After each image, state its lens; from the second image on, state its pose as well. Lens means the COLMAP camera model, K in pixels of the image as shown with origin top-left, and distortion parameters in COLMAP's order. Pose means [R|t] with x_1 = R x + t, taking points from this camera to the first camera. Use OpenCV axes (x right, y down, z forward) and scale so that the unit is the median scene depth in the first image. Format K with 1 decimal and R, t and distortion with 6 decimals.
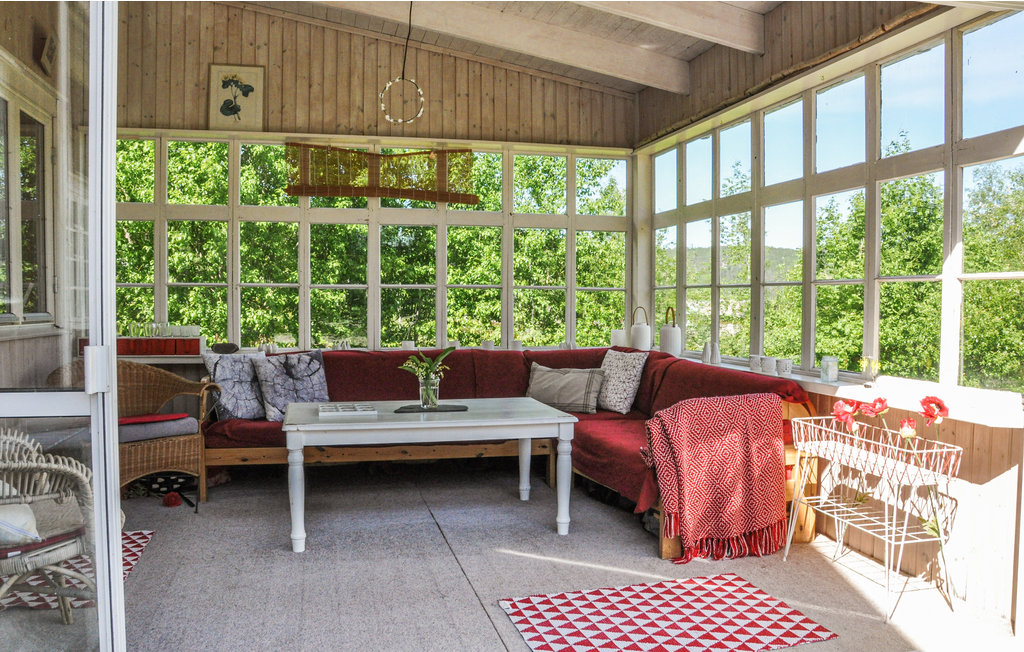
lens RADIAL K [[819.9, 0, 510.9], [0, 819.9, 296.9], [0, 0, 1]] dist [-0.052556, -0.000623]
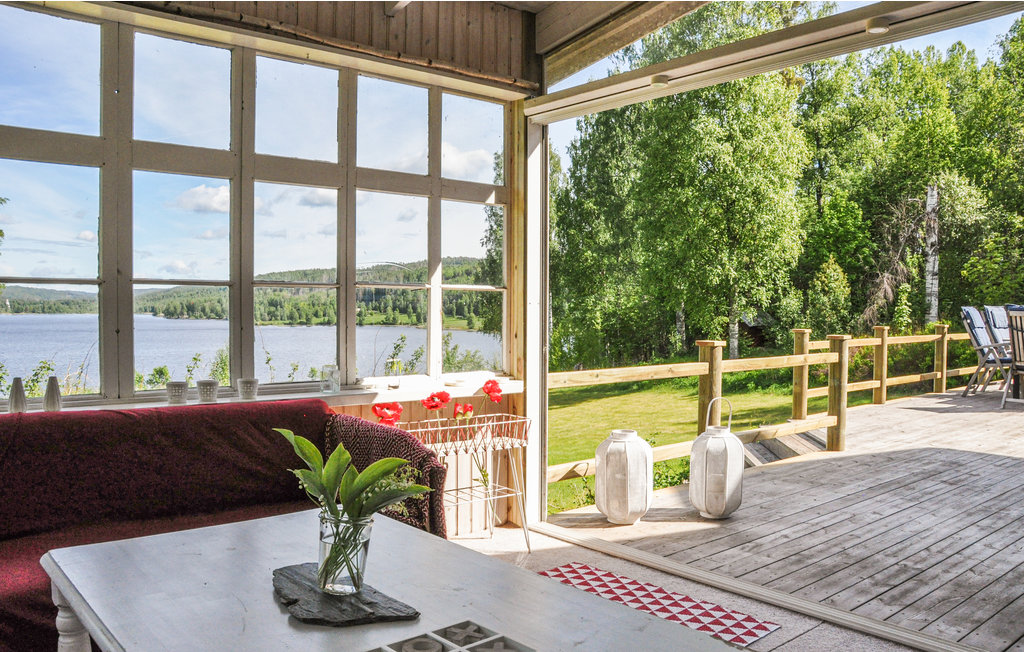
lens RADIAL K [[792.5, 0, 512.0], [0, 792.5, 326.0], [0, 0, 1]] dist [-0.002060, -0.000517]
pose [[-0.464477, 0.018775, 0.885386, -0.544472], [0.019267, 0.999753, -0.011093, 0.048213], [-0.885375, 0.011906, -0.464724, 1.363242]]
